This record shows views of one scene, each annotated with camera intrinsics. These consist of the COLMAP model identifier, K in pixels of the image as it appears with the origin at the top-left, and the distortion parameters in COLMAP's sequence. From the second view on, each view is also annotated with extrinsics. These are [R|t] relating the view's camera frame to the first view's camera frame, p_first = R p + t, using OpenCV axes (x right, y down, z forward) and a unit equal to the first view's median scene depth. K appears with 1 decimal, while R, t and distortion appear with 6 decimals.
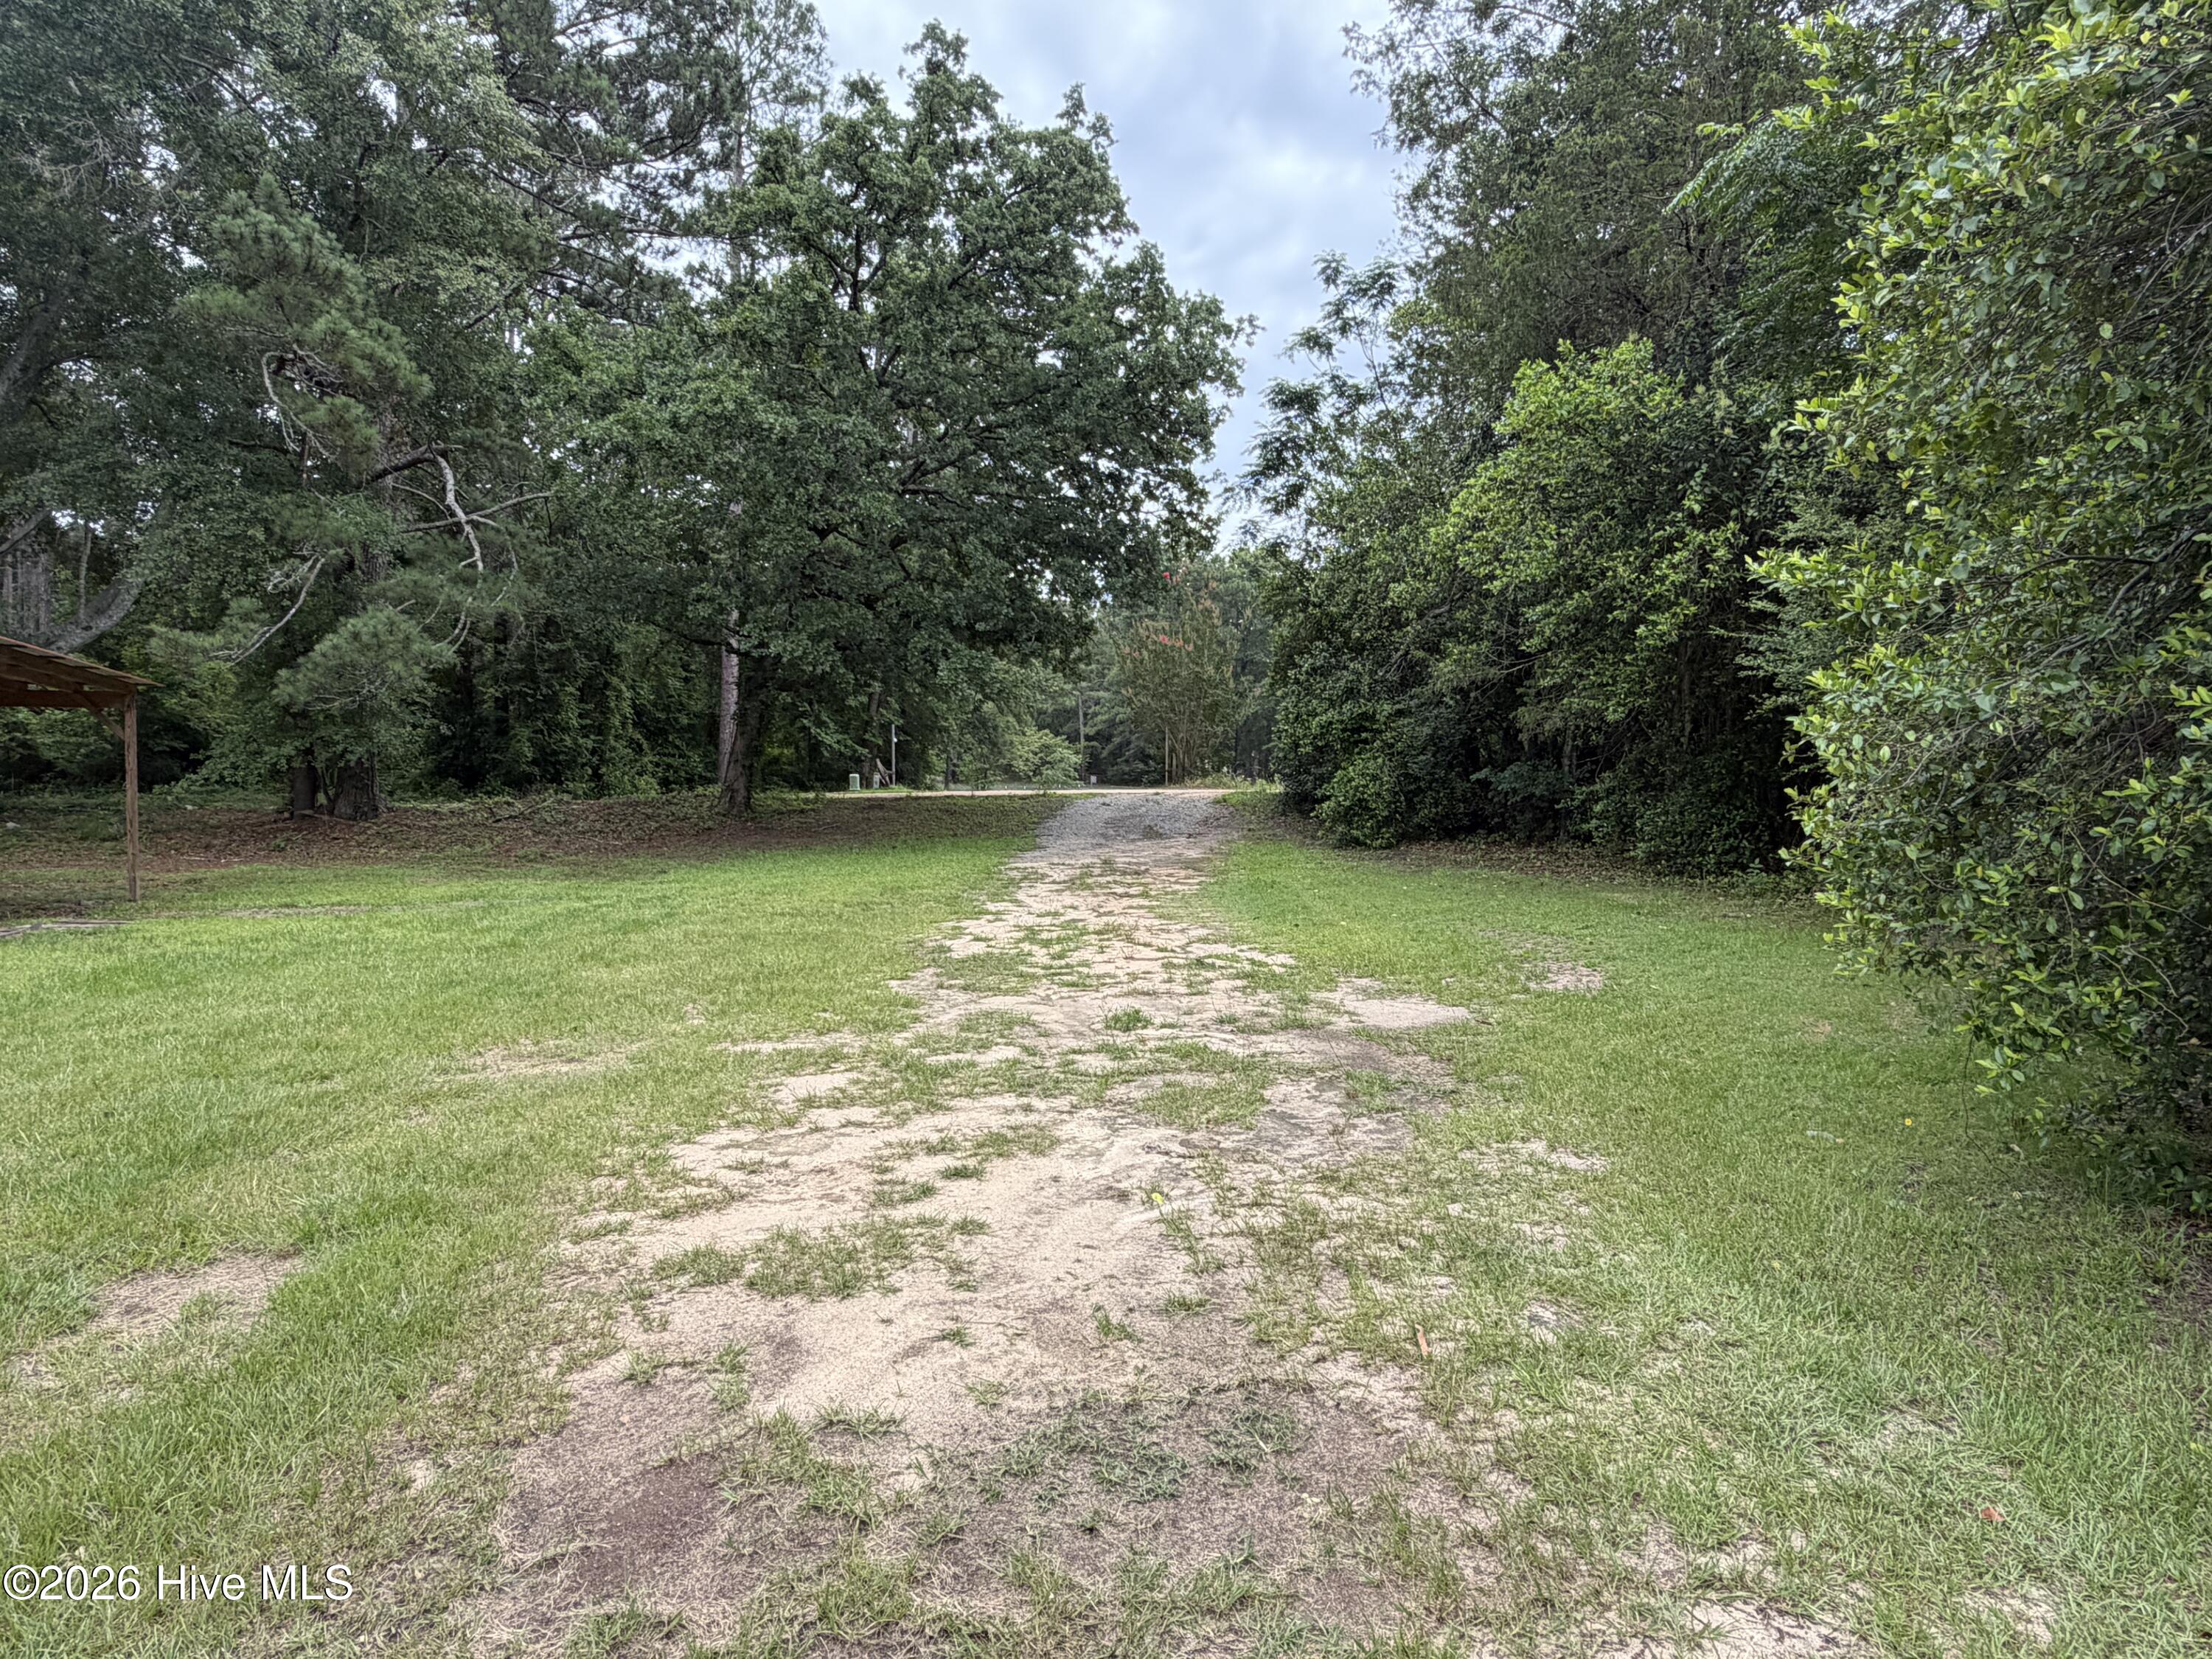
lens RADIAL K [[1336.9, 0, 1105.0], [0, 1336.9, 825.4], [0, 0, 1]] dist [0.005212, -0.000784]
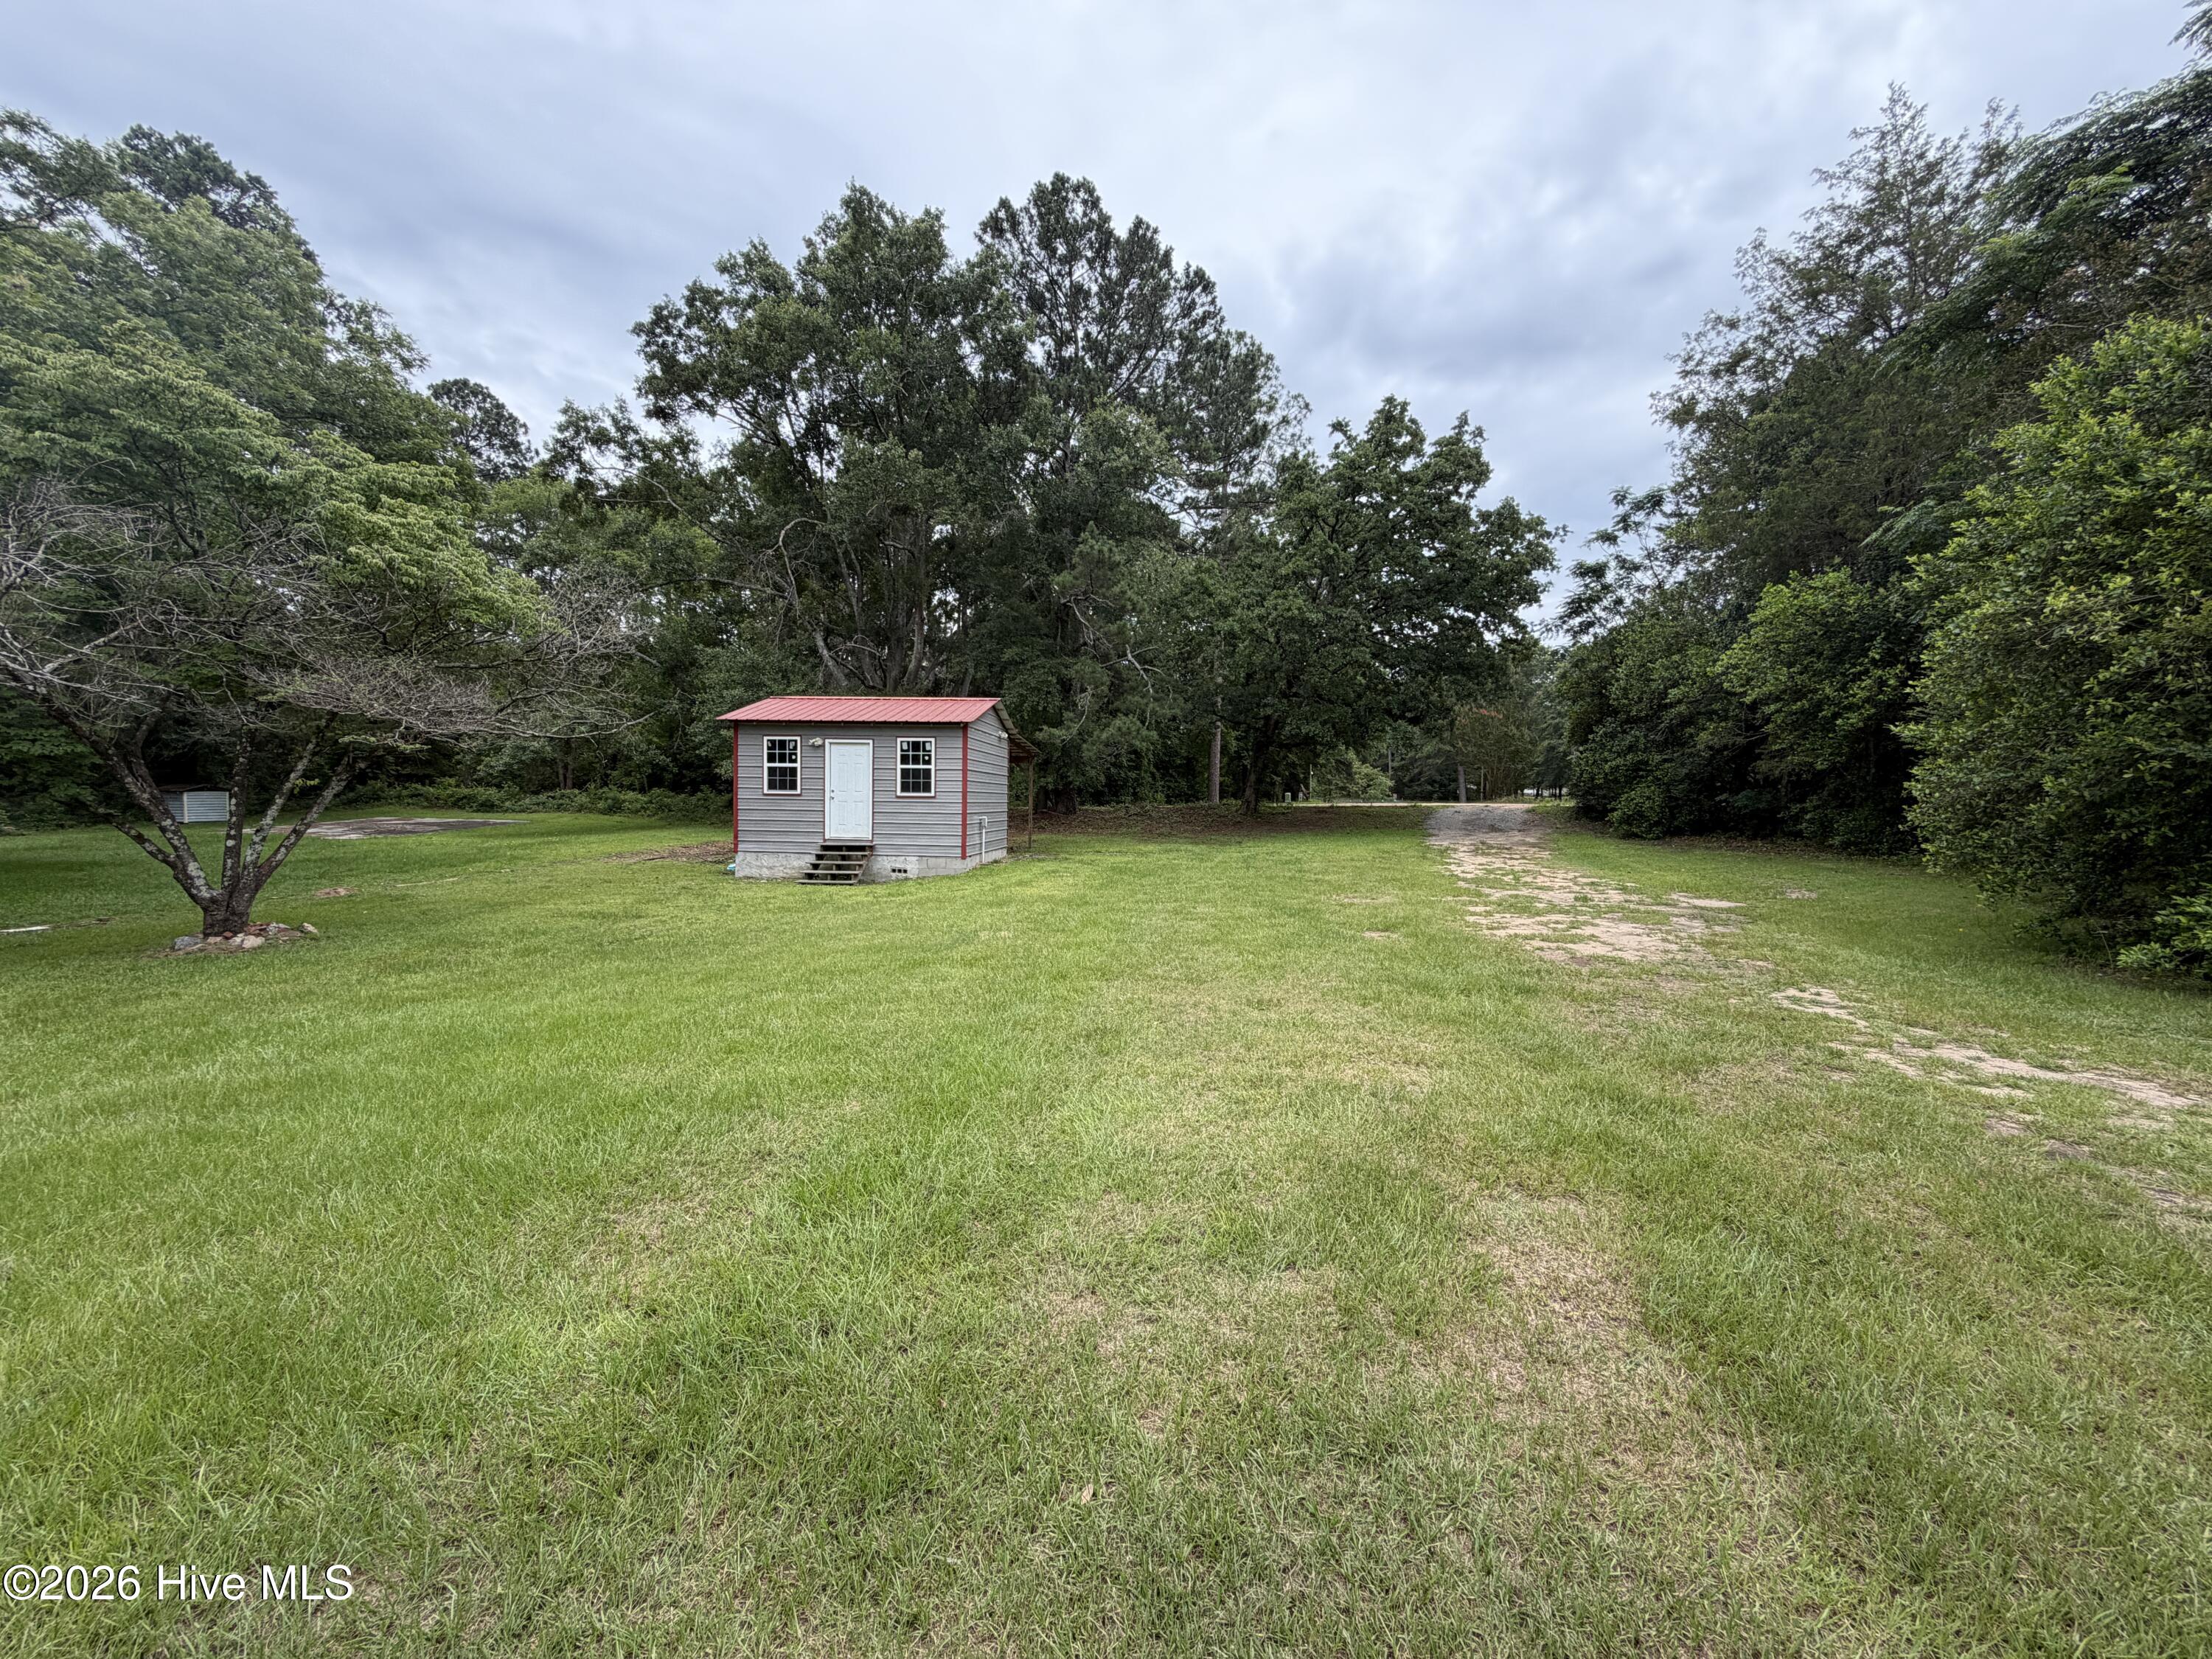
lens RADIAL K [[888.3, 0, 1100.2], [0, 888.3, 826.6], [0, 0, 1]] dist [0.005545, -0.000179]
pose [[0.953629, 0.017751, -0.300459, -0.122628], [-0.017272, 0.999842, 0.004249, 0.007944], [0.300487, 0.001138, 0.953785, -0.294028]]
